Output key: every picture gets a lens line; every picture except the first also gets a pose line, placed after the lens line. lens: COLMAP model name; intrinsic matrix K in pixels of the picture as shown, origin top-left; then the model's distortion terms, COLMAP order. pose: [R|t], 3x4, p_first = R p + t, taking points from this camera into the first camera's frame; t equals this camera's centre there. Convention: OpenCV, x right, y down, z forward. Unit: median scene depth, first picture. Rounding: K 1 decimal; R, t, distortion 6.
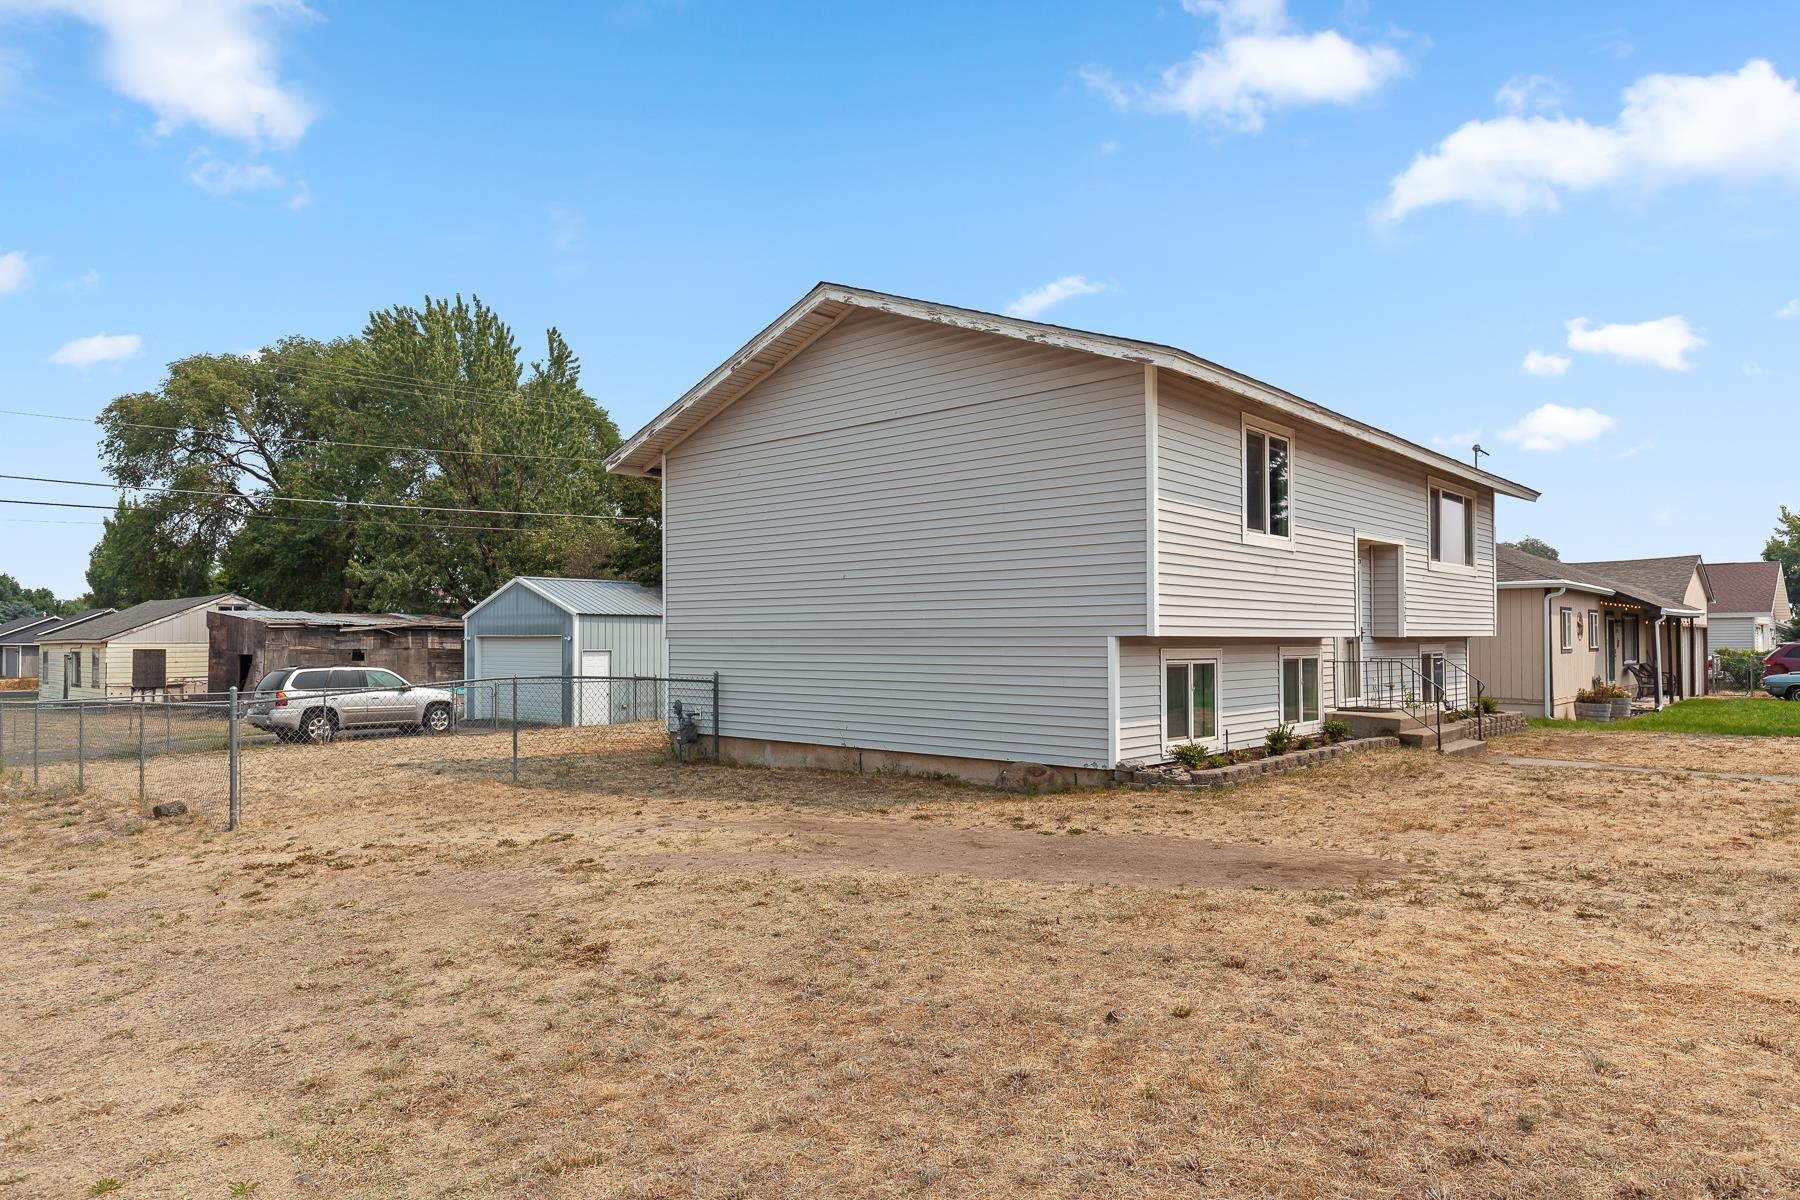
lens RADIAL K [[1086.2, 0, 900.0], [0, 1086.2, 600.0], [0, 0, 1]] dist [0.001881, 0.000361]
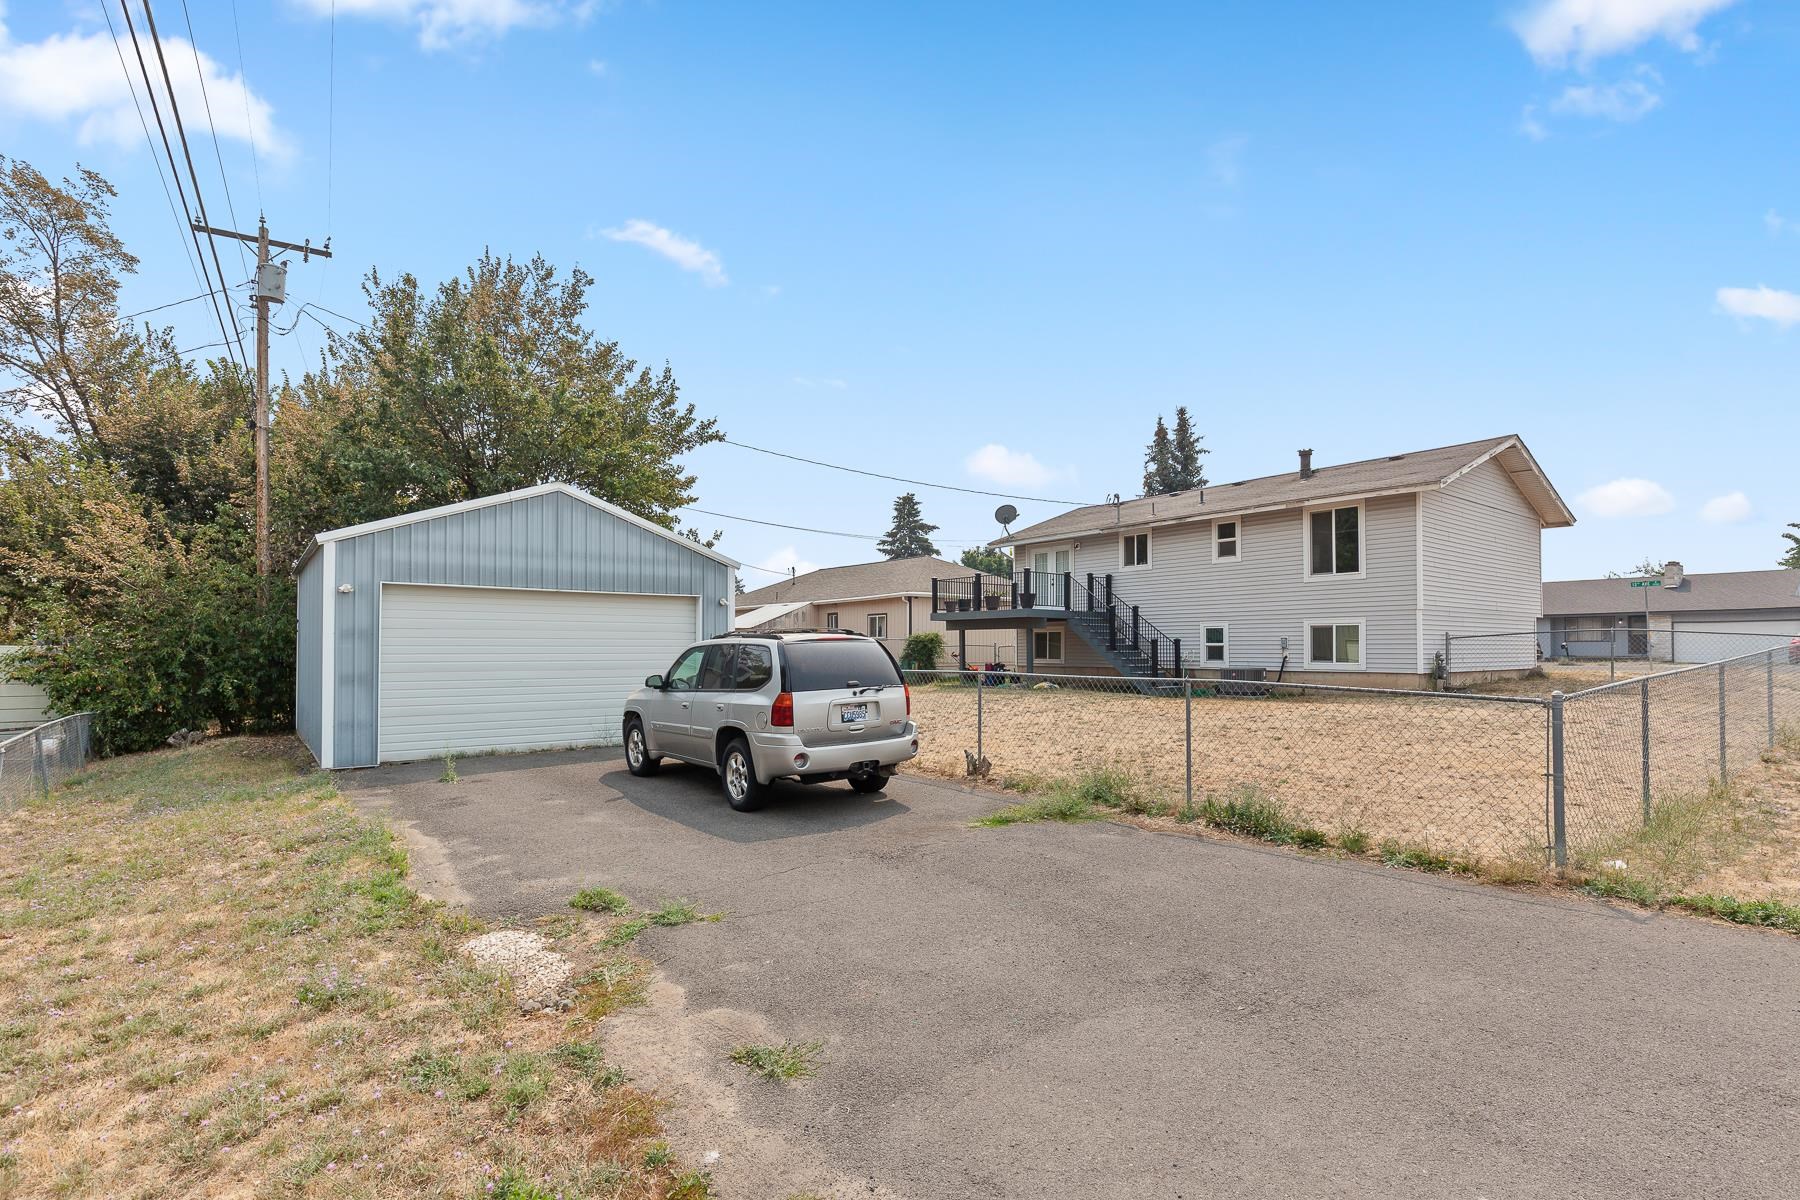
lens RADIAL K [[923.1, 0, 902.0], [0, 923.1, 640.2], [0, 0, 1]] dist [-0.000527, -0.000077]
pose [[0.171897, 0.011280, 0.985050, -0.609682], [-0.036513, 0.999320, -0.005072, 0.042551], [-0.984438, -0.035095, 0.172192, 0.579799]]
